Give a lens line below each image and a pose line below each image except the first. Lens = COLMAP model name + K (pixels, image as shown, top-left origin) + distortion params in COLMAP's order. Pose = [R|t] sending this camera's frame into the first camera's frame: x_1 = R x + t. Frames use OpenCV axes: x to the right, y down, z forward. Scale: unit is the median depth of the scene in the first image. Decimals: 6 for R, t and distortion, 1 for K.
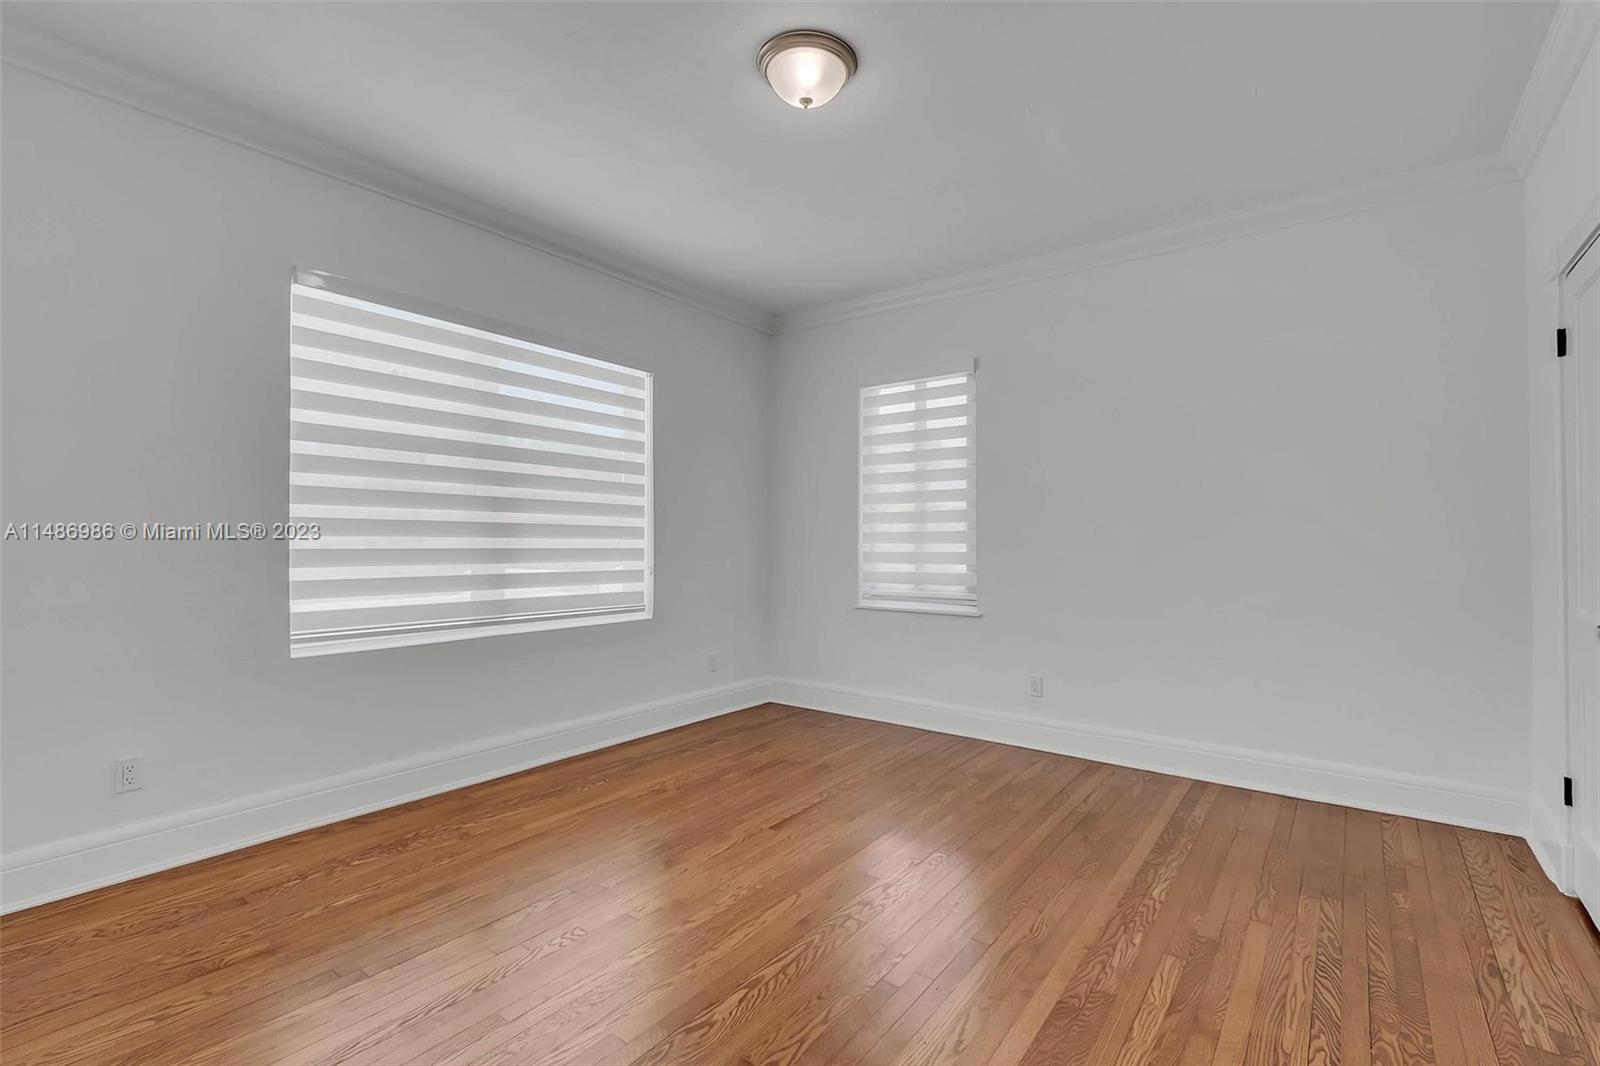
lens RADIAL K [[716.0, 0, 794.6], [0, 716.0, 545.7], [0, 0, 1]] dist [-0.000535, -0.000087]
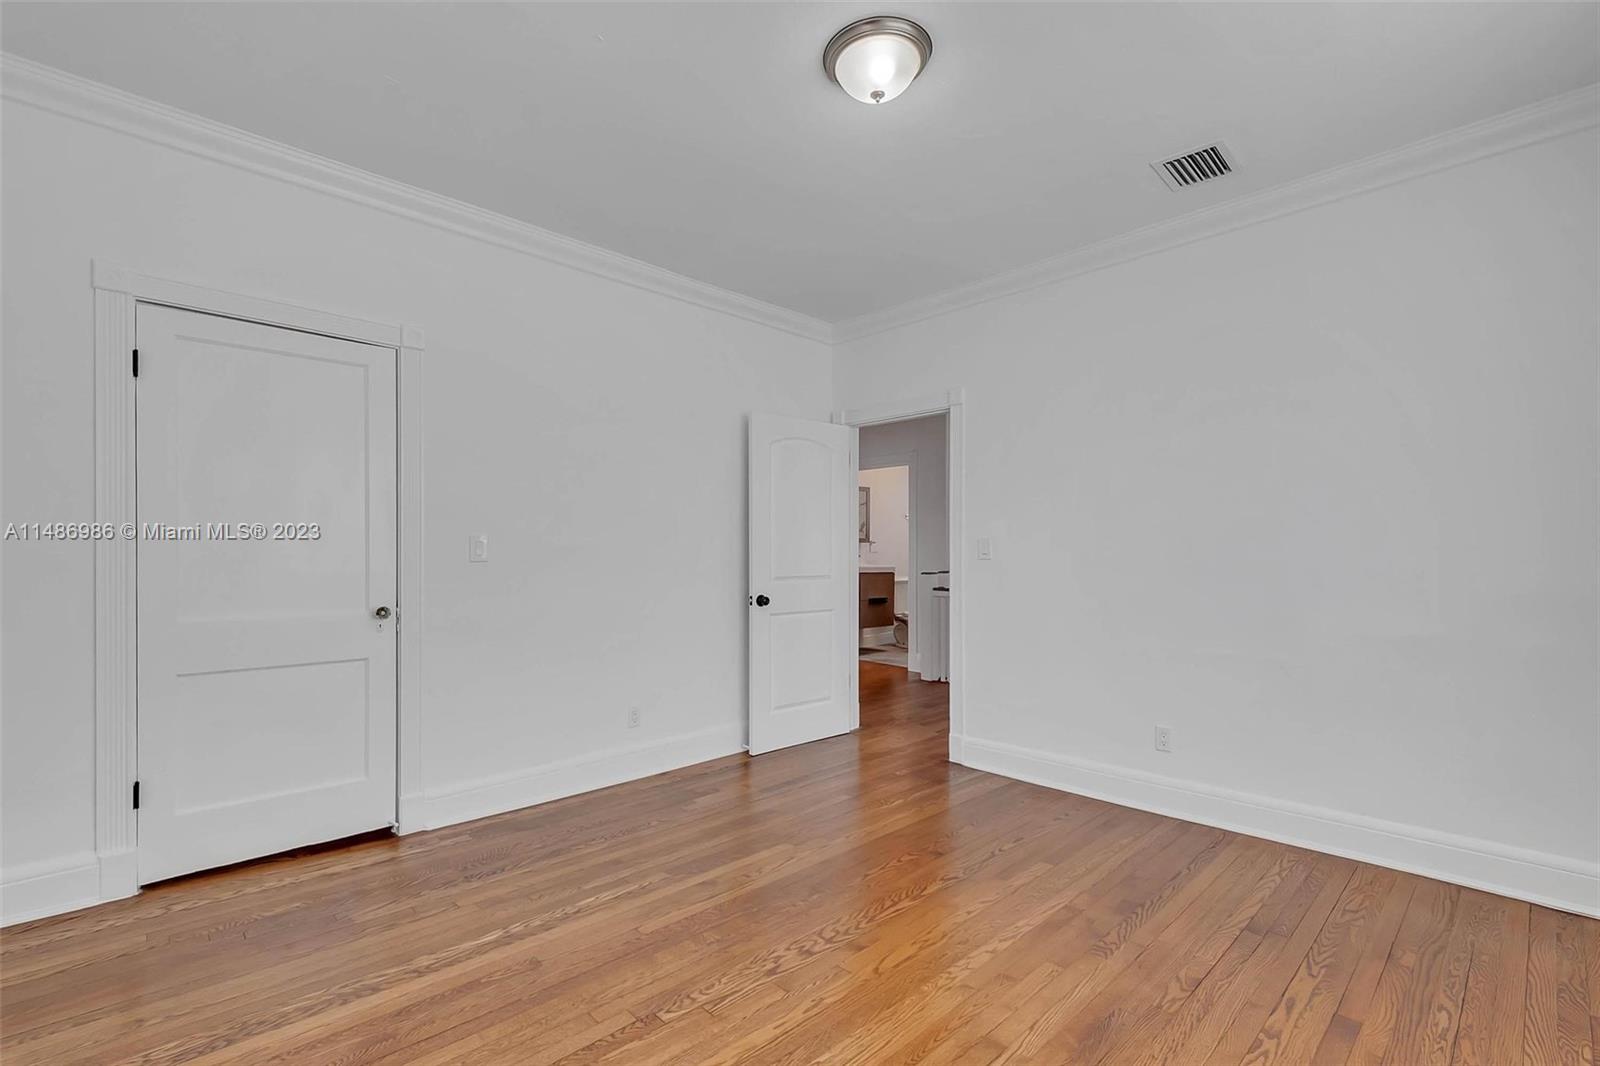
lens RADIAL K [[716.0, 0, 794.6], [0, 716.0, 545.7], [0, 0, 1]] dist [-0.000535, -0.000087]
pose [[-0.987902, -0.008831, 0.154825, -0.027931], [-0.007871, 0.999946, 0.006811, -0.037868], [-0.154876, 0.005510, -0.987918, 2.029033]]
